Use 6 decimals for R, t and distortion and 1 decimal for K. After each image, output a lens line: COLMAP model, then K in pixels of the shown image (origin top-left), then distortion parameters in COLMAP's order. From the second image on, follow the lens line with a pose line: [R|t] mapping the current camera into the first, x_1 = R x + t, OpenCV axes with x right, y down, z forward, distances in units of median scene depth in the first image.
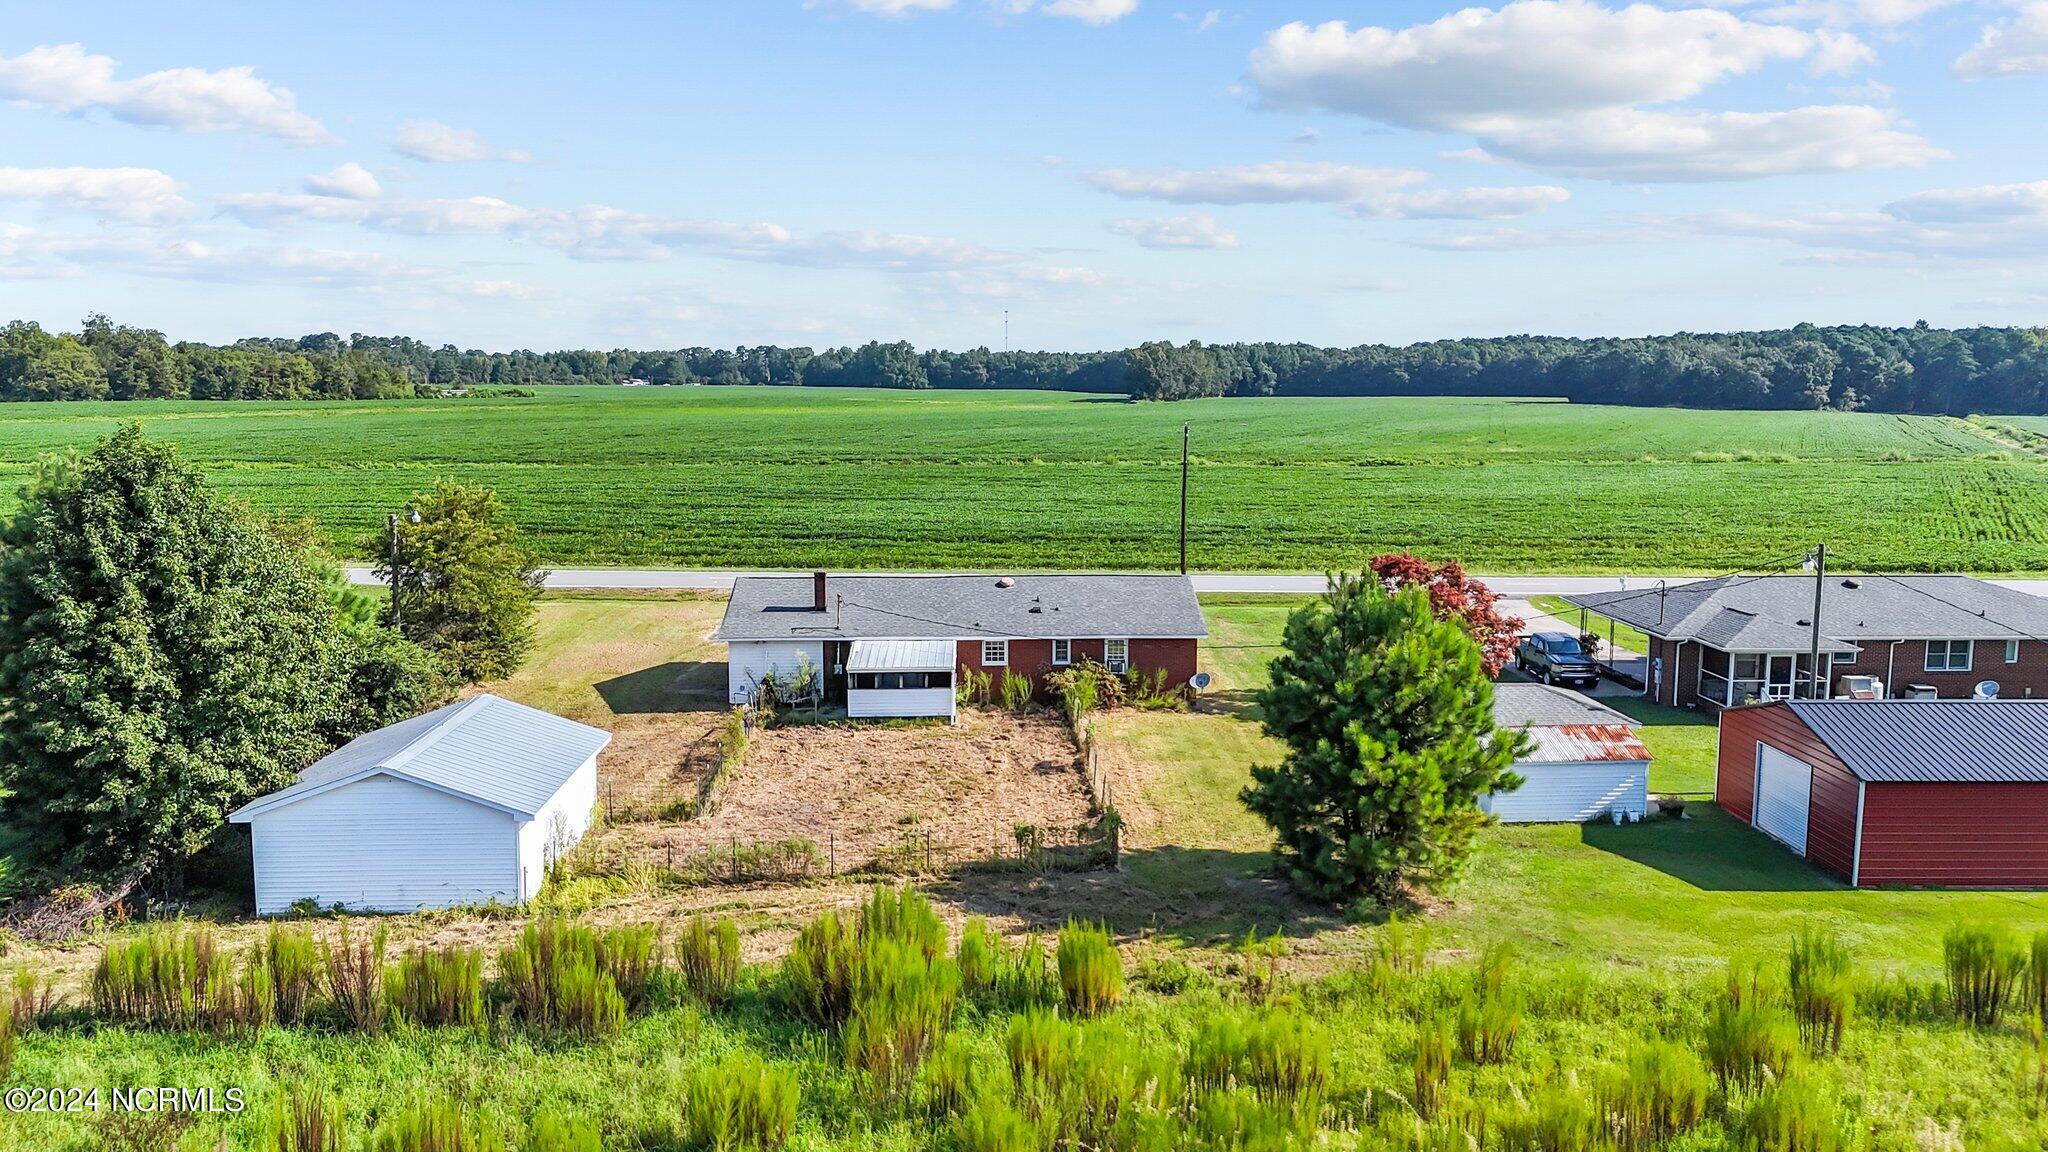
lens RADIAL K [[1496.0, 0, 1024.0], [0, 1496.0, 576.0], [0, 0, 1]] dist [0.071461, -0.075677]
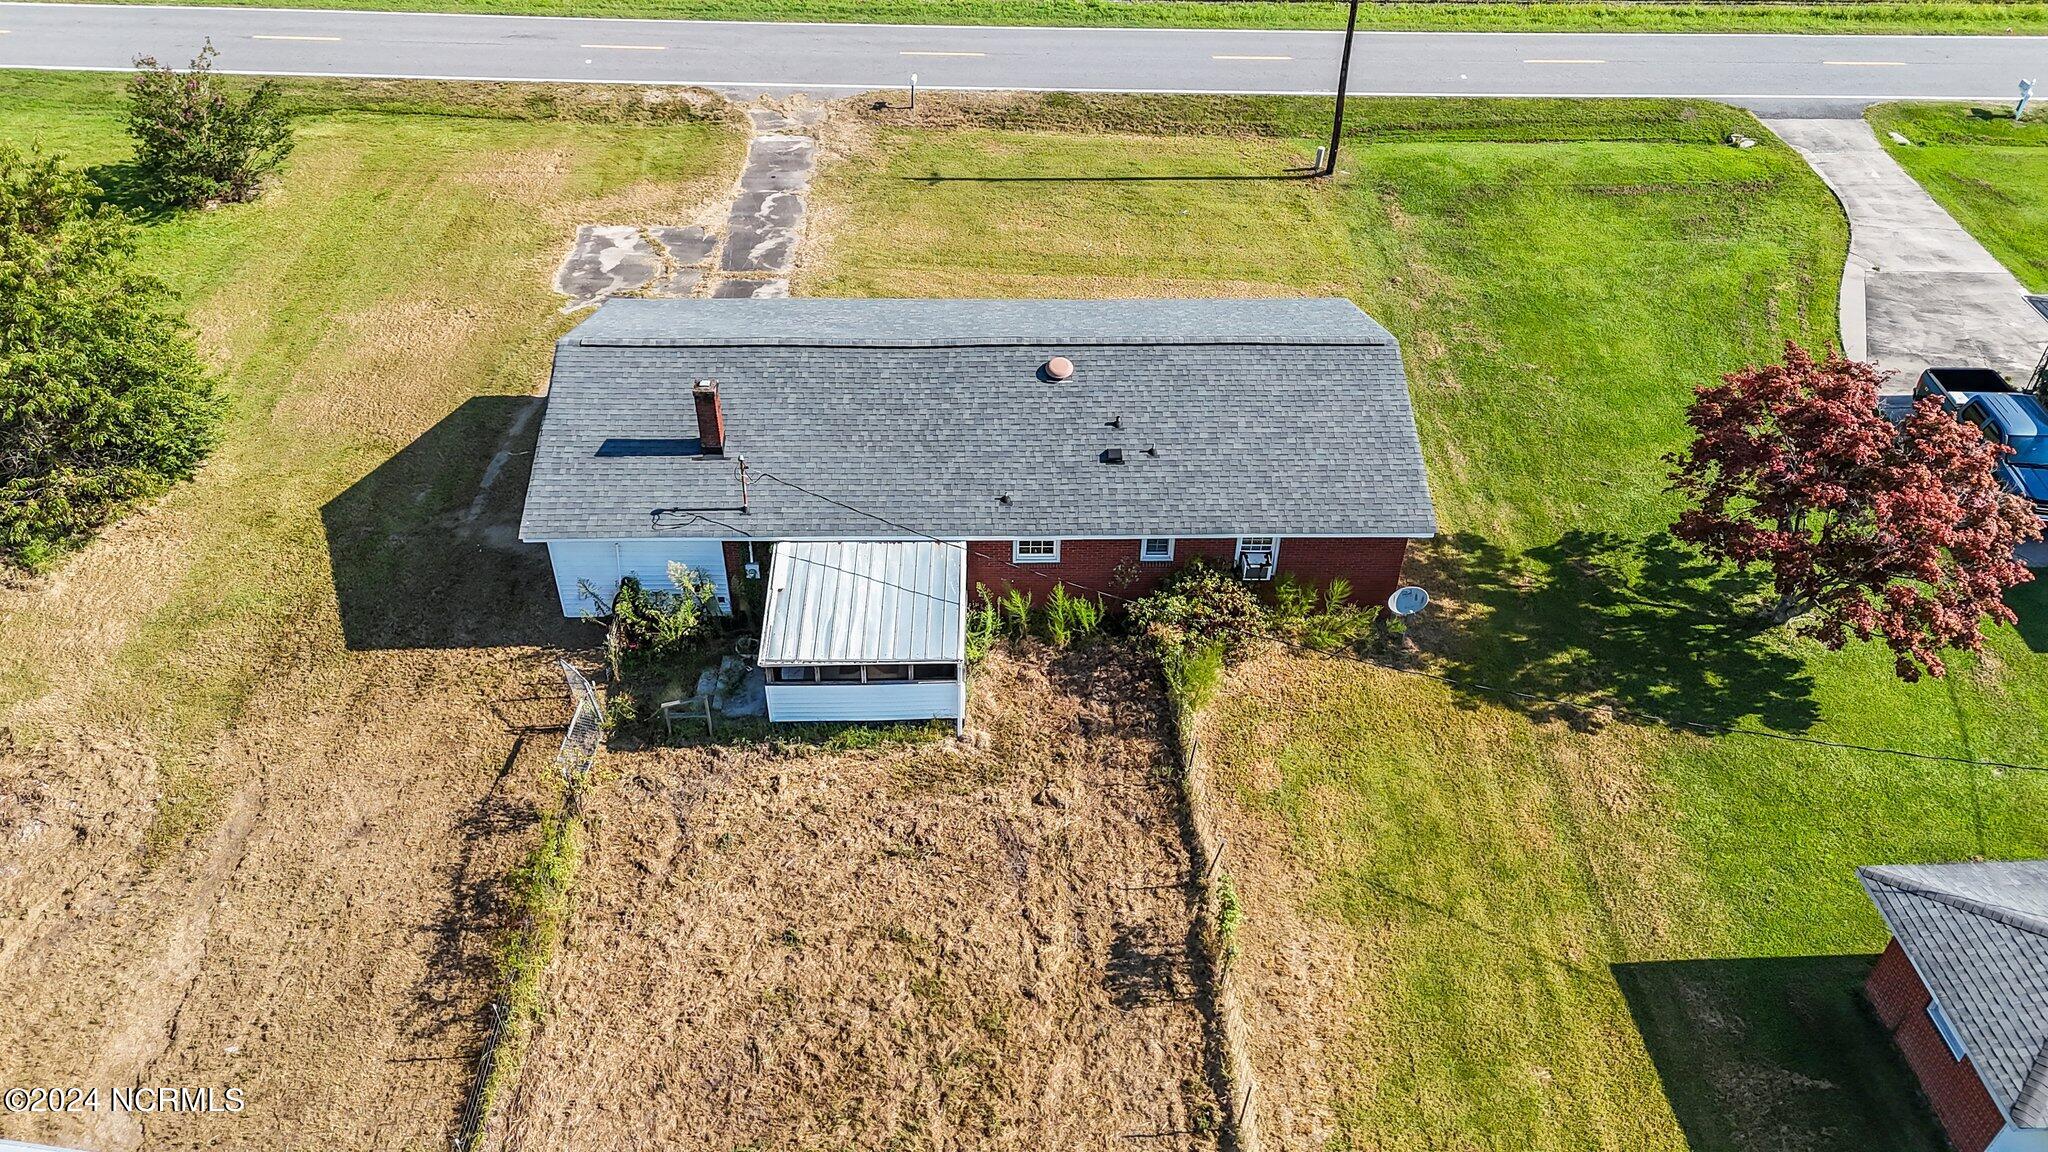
lens RADIAL K [[1496.0, 0, 1024.0], [0, 1496.0, 576.0], [0, 0, 1]] dist [0.071461, -0.075677]
pose [[0.999772, 0.020262, -0.006750, -0.002442], [-0.013761, 0.852887, 0.521915, -0.027085], [0.016331, -0.521703, 0.852971, 0.063185]]
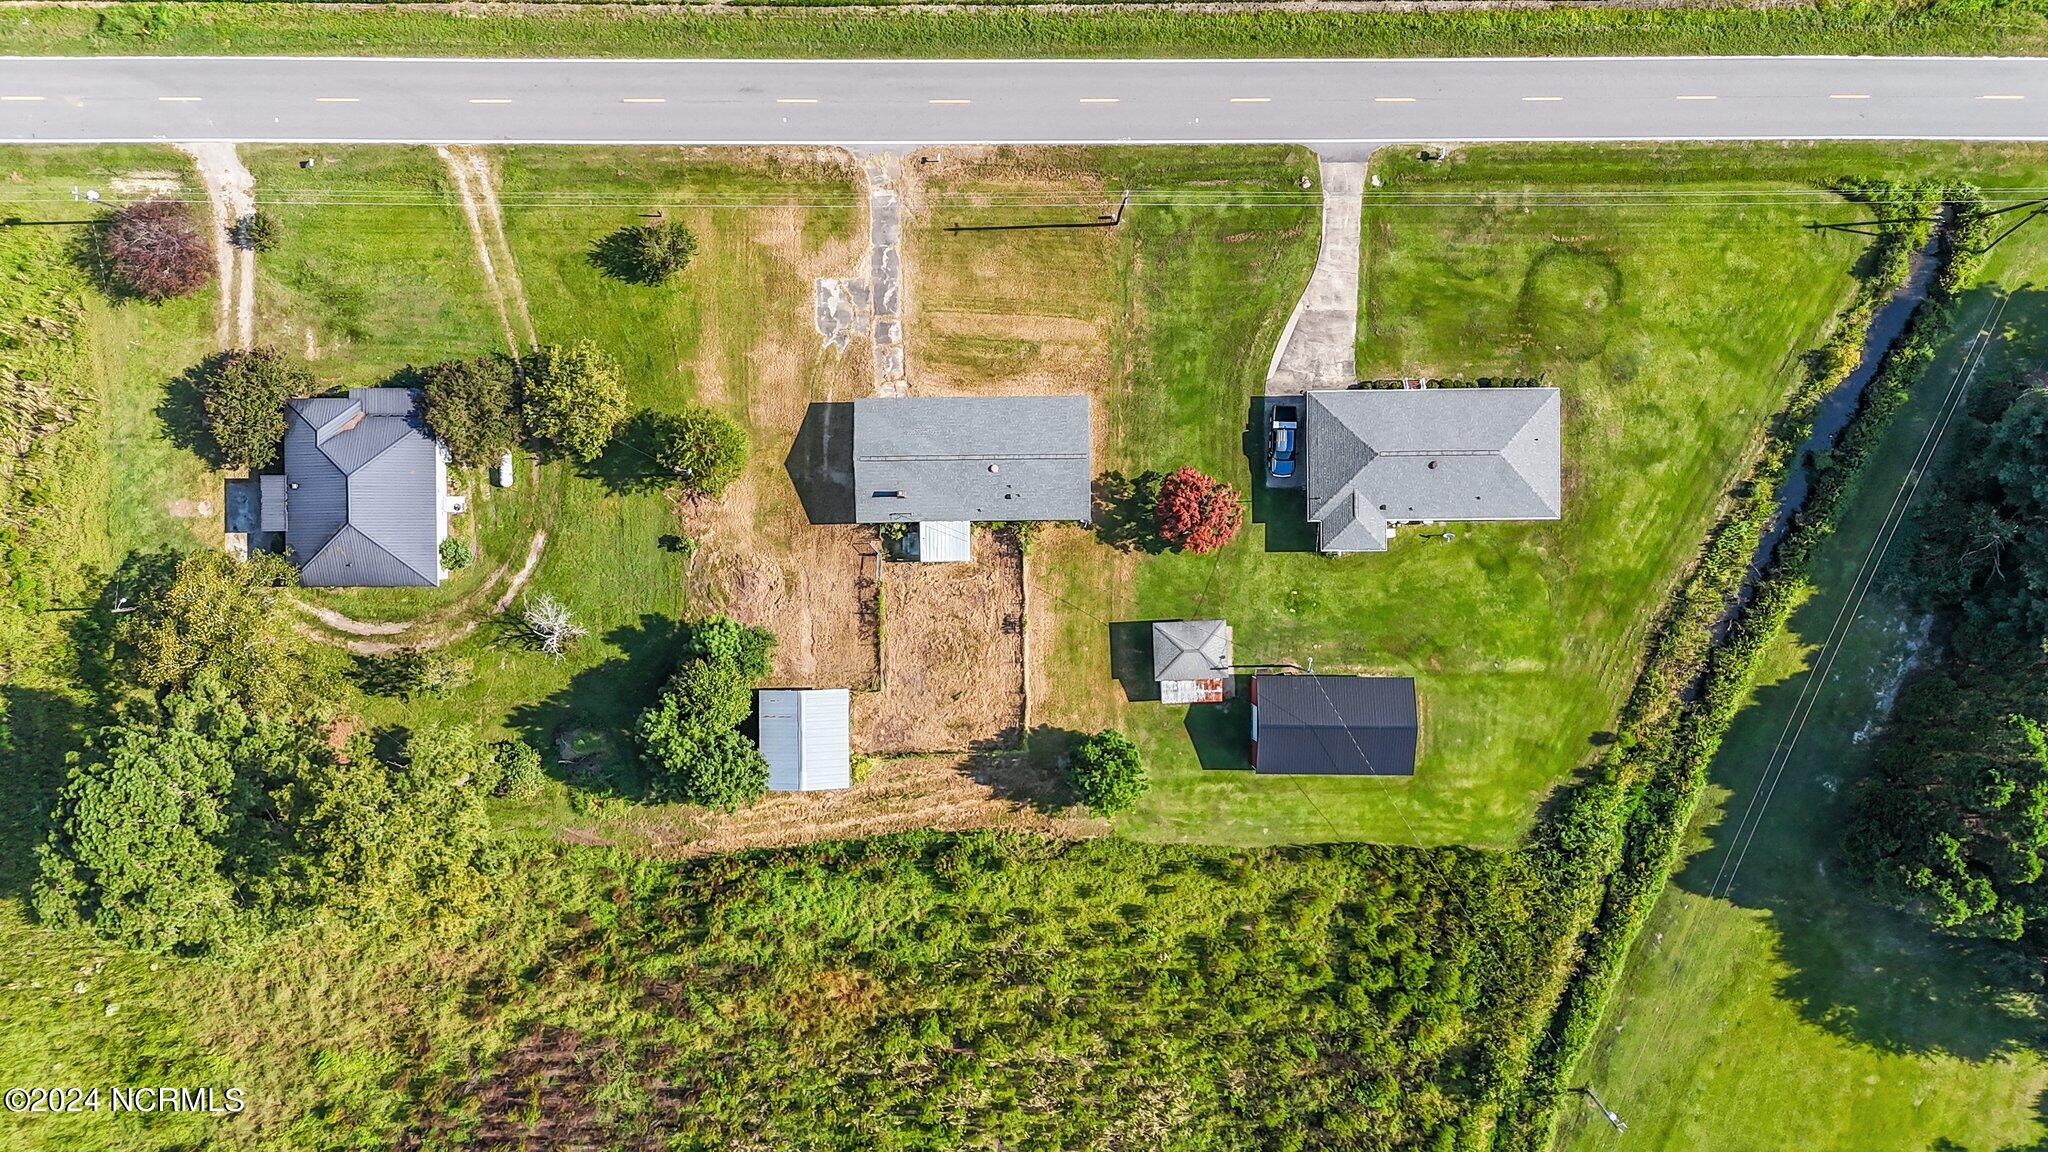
lens RADIAL K [[1496.0, 0, 1024.0], [0, 1496.0, 576.0], [0, 0, 1]] dist [0.071461, -0.075677]
pose [[0.999463, 0.028603, 0.016010, -0.000045], [-0.018967, 0.106301, 0.994153, -0.241516], [0.026734, -0.993923, 0.106786, 0.083071]]
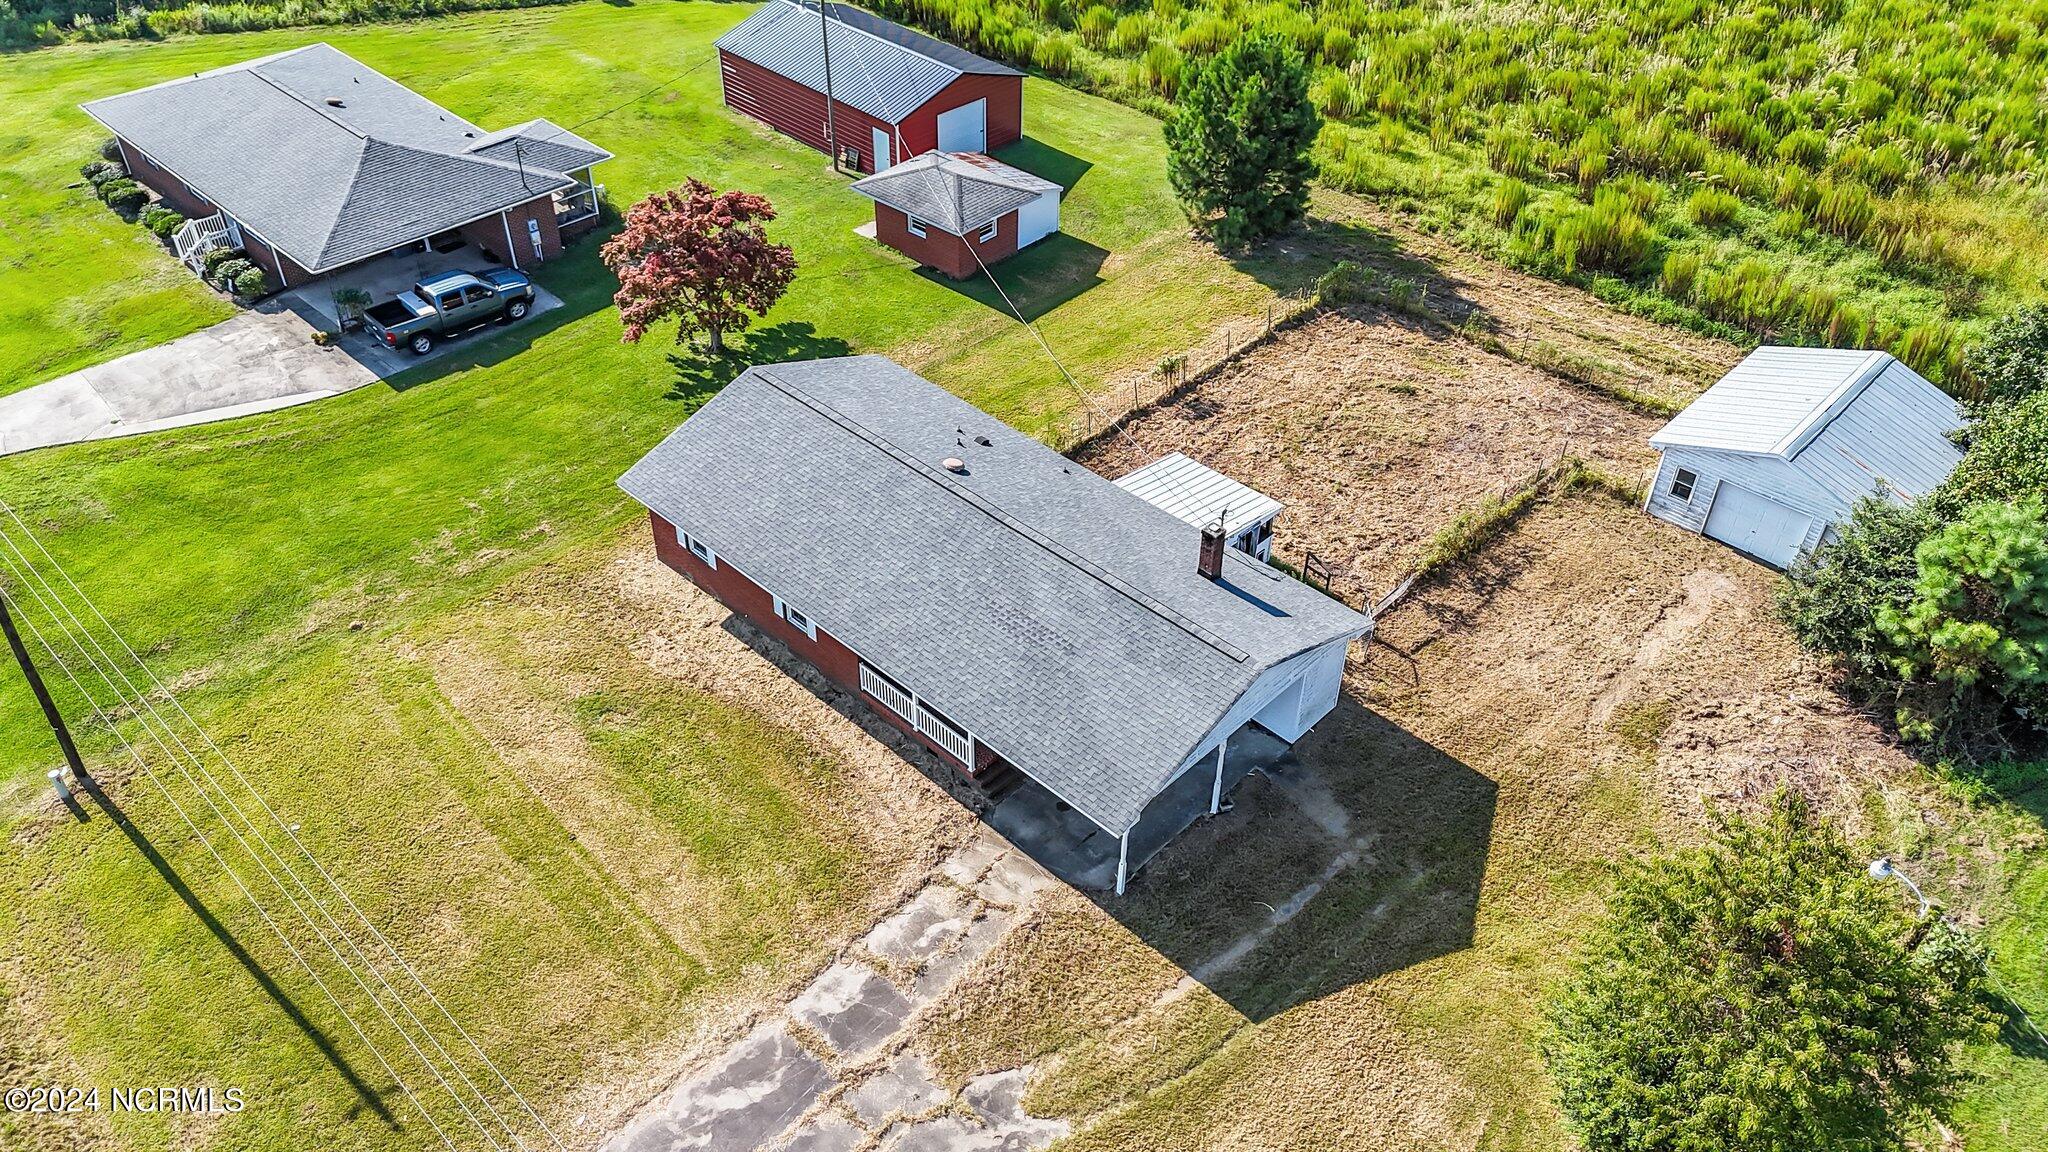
lens RADIAL K [[1527.3, 0, 1021.2], [0, 1527.3, 558.7], [0, 0, 1]] dist [0.074356, -0.094151]
pose [[-0.692721, -0.456451, 0.558382, -0.054570], [0.082634, 0.718902, 0.690182, -0.054786], [-0.716456, 0.524245, -0.460280, 0.166112]]
